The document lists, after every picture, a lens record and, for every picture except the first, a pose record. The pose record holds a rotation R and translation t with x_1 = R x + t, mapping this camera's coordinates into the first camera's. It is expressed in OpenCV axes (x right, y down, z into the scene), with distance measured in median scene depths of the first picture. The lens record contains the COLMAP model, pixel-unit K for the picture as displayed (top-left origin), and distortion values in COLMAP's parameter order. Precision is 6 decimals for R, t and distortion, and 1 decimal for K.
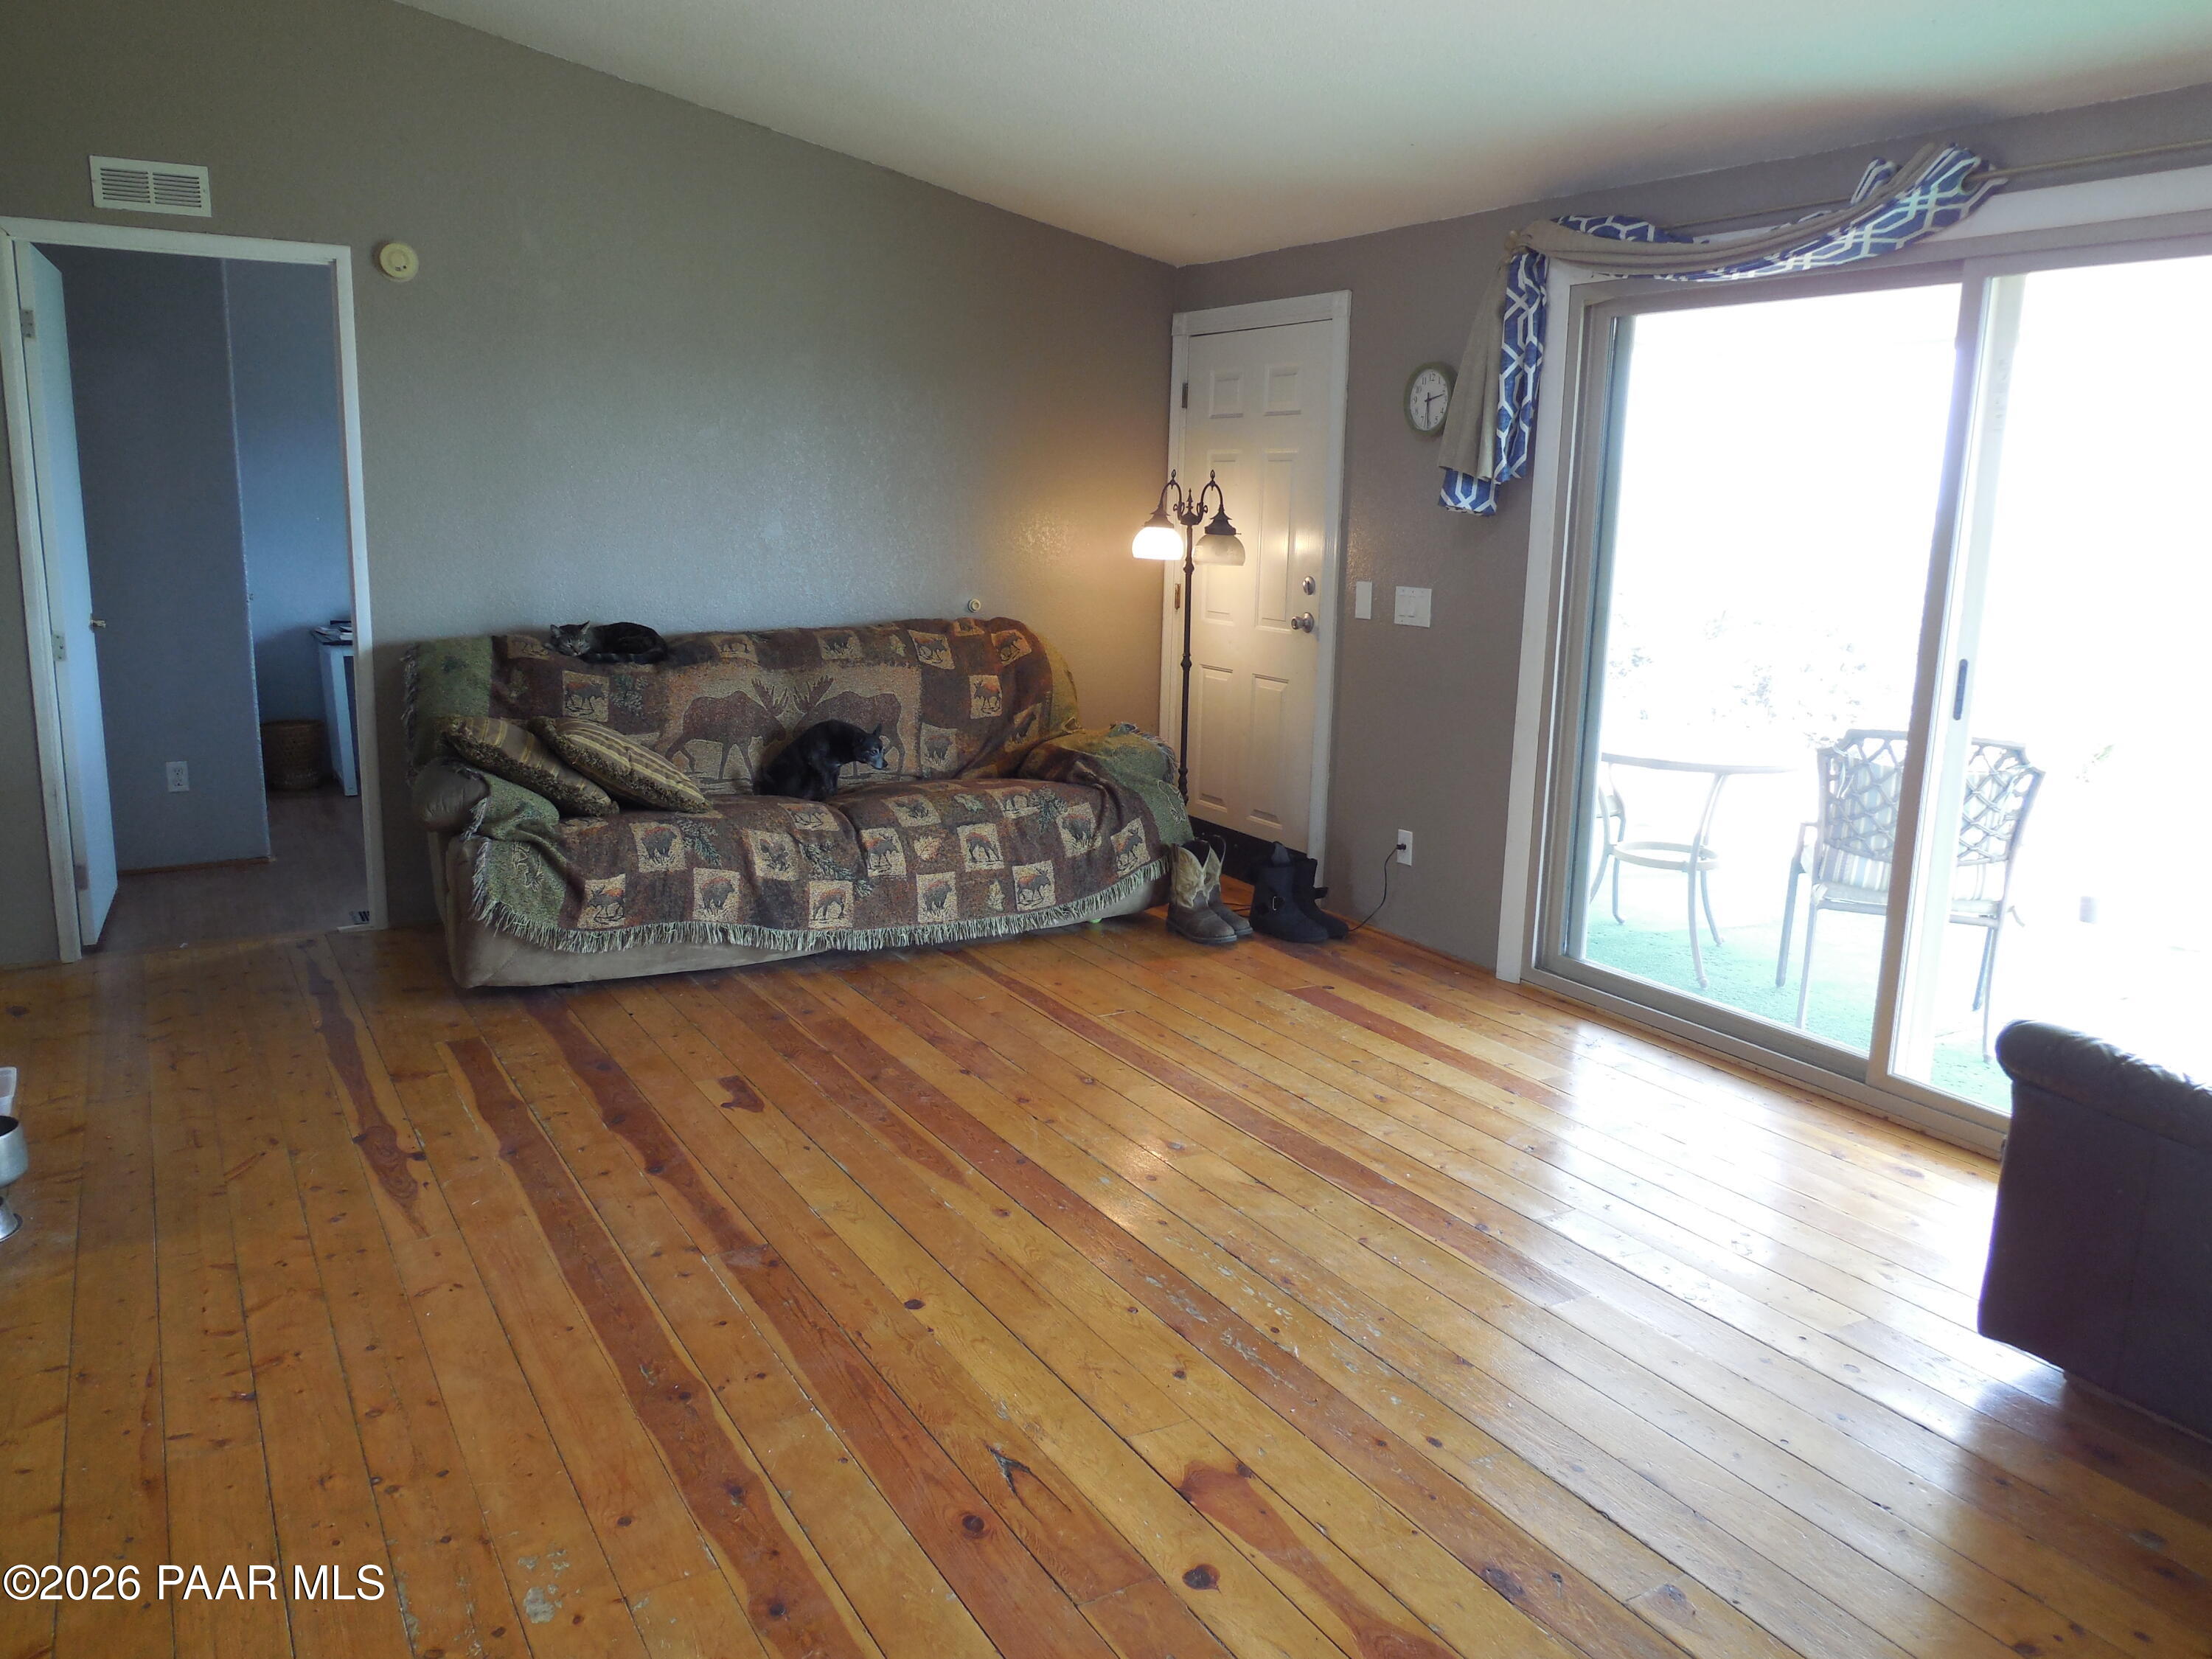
lens RADIAL K [[1629.8, 0, 1106.0], [0, 1629.8, 829.5], [0, 0, 1]] dist [-0.024630, 0.004787]
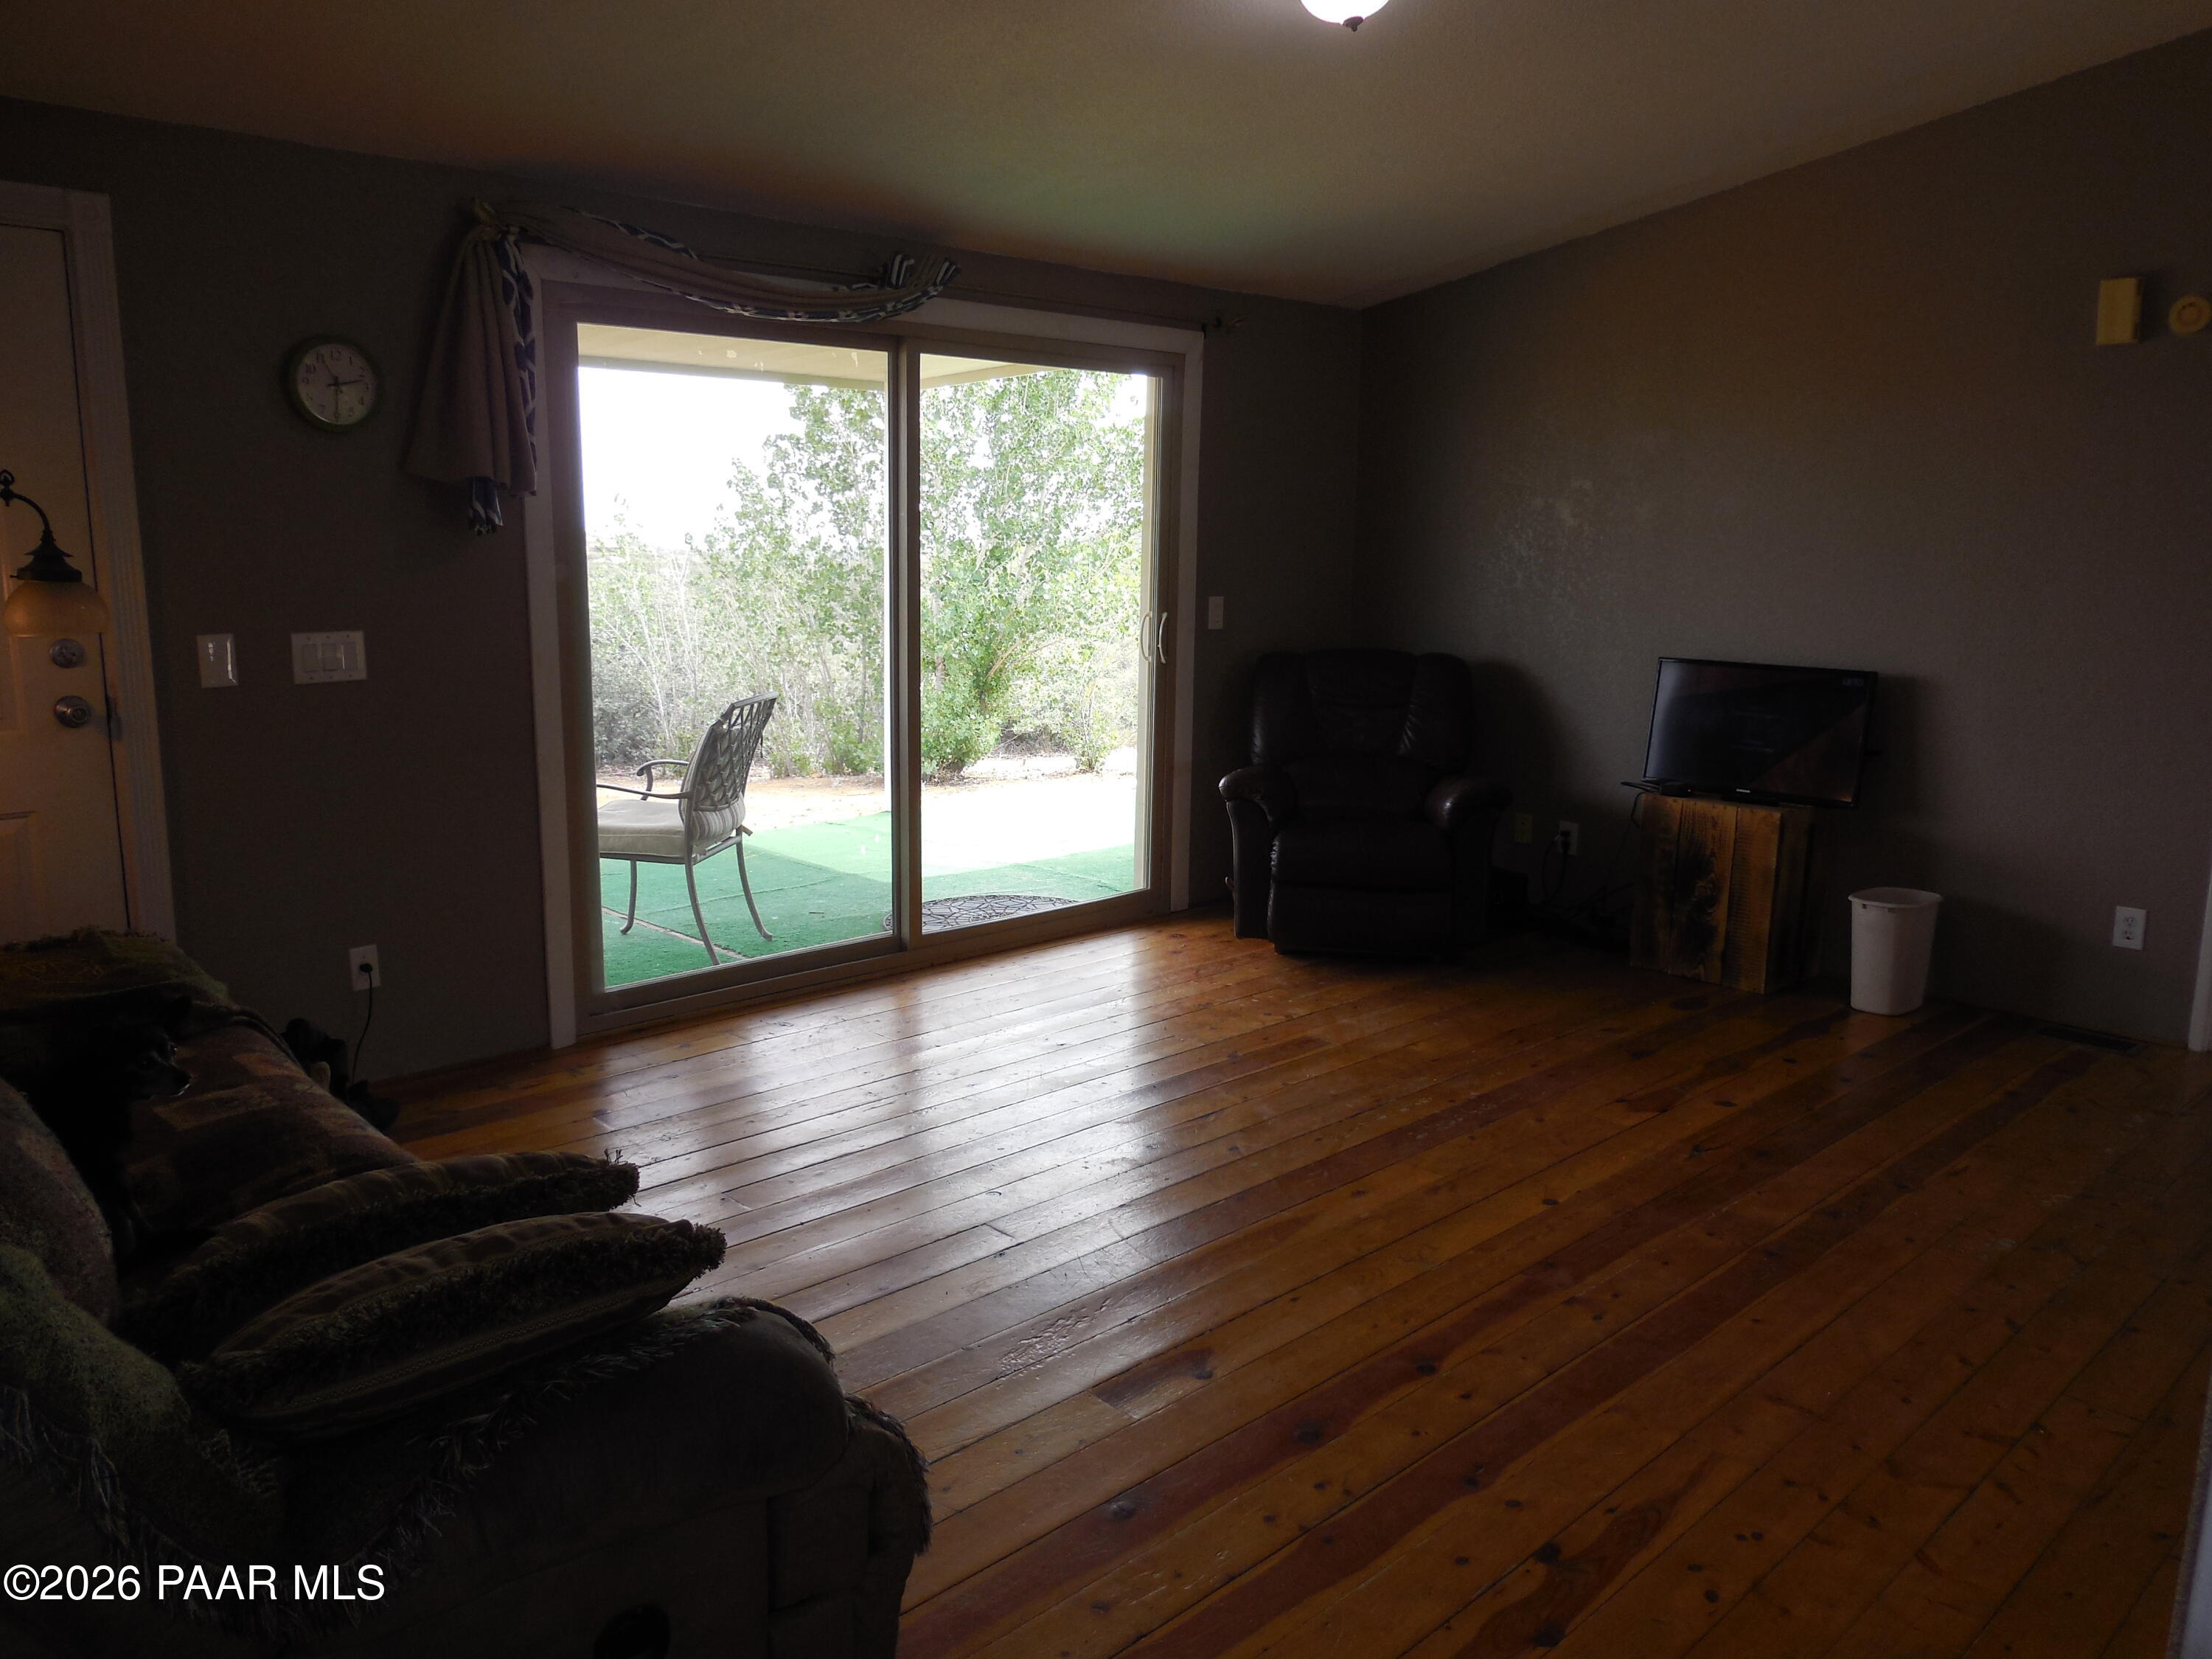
lens RADIAL K [[1643.7, 0, 1106.0], [0, 1643.7, 829.5], [0, 0, 1]] dist [-0.002705, -0.006080]
pose [[-0.229378, -0.207916, 0.950872, -0.951158], [0.173006, 0.952654, 0.250040, -0.283006], [-0.957839, 0.221860, -0.182547, 1.211467]]
